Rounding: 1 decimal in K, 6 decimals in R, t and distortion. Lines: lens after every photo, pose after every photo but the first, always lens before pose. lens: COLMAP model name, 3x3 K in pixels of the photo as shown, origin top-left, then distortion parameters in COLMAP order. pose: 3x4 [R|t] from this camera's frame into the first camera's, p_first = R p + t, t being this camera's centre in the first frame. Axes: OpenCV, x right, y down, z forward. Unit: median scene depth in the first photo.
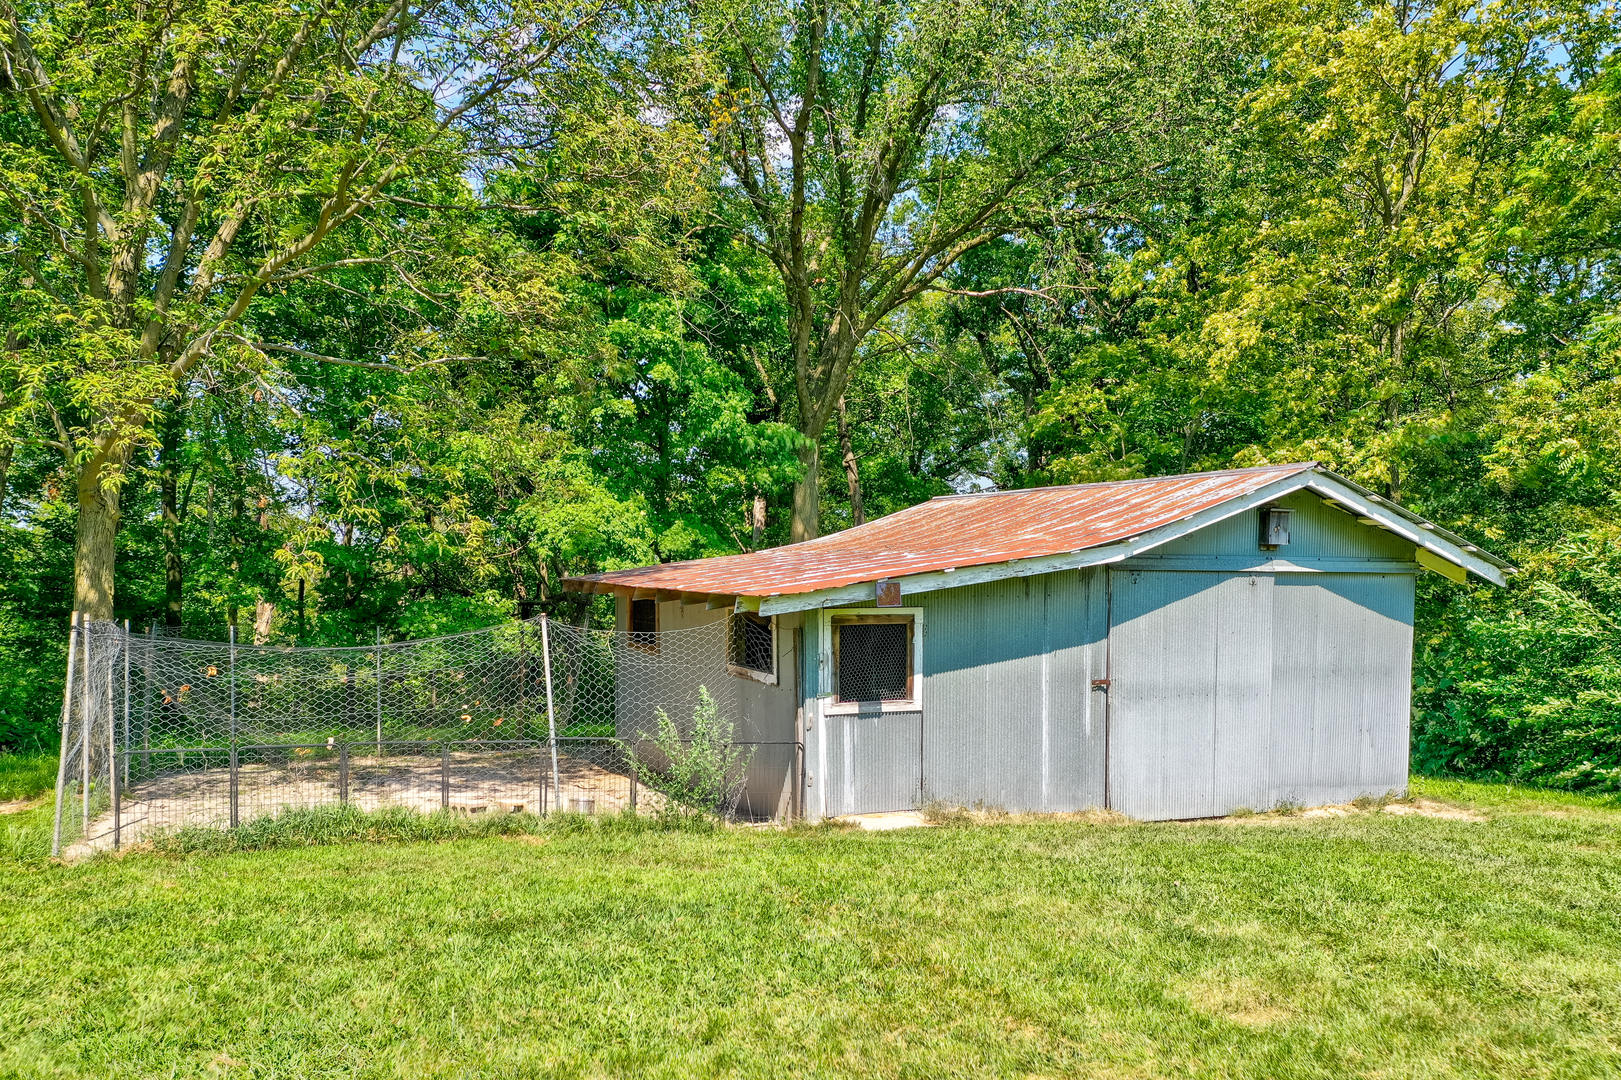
lens RADIAL K [[1342.0, 0, 810.5], [0, 1342.0, 540.0], [0, 0, 1]] dist [-0.000516, 0.000492]
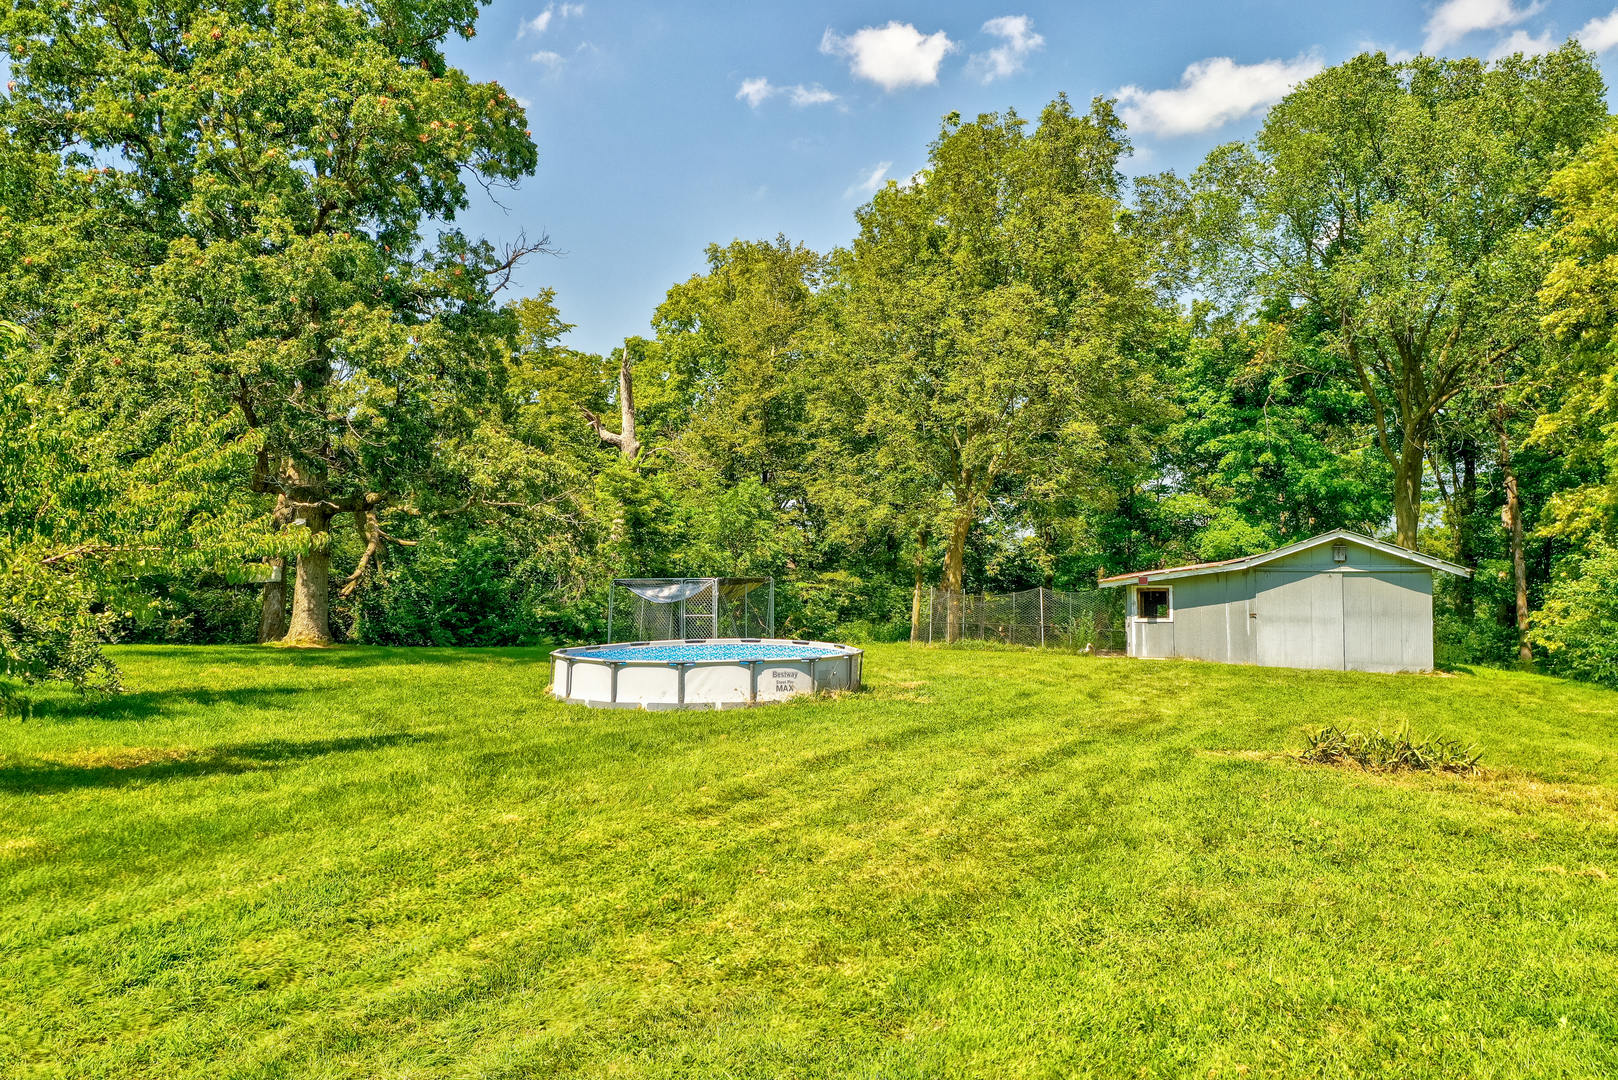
lens RADIAL K [[1263.0, 0, 809.0], [0, 1263.0, 540.0], [0, 0, 1]] dist [0.001459, -0.000050]
pose [[0.707723, -0.021021, -0.706178, 1.358925], [0.030796, 0.999525, 0.001111, -0.069002], [0.705819, -0.022534, 0.708034, -1.357912]]
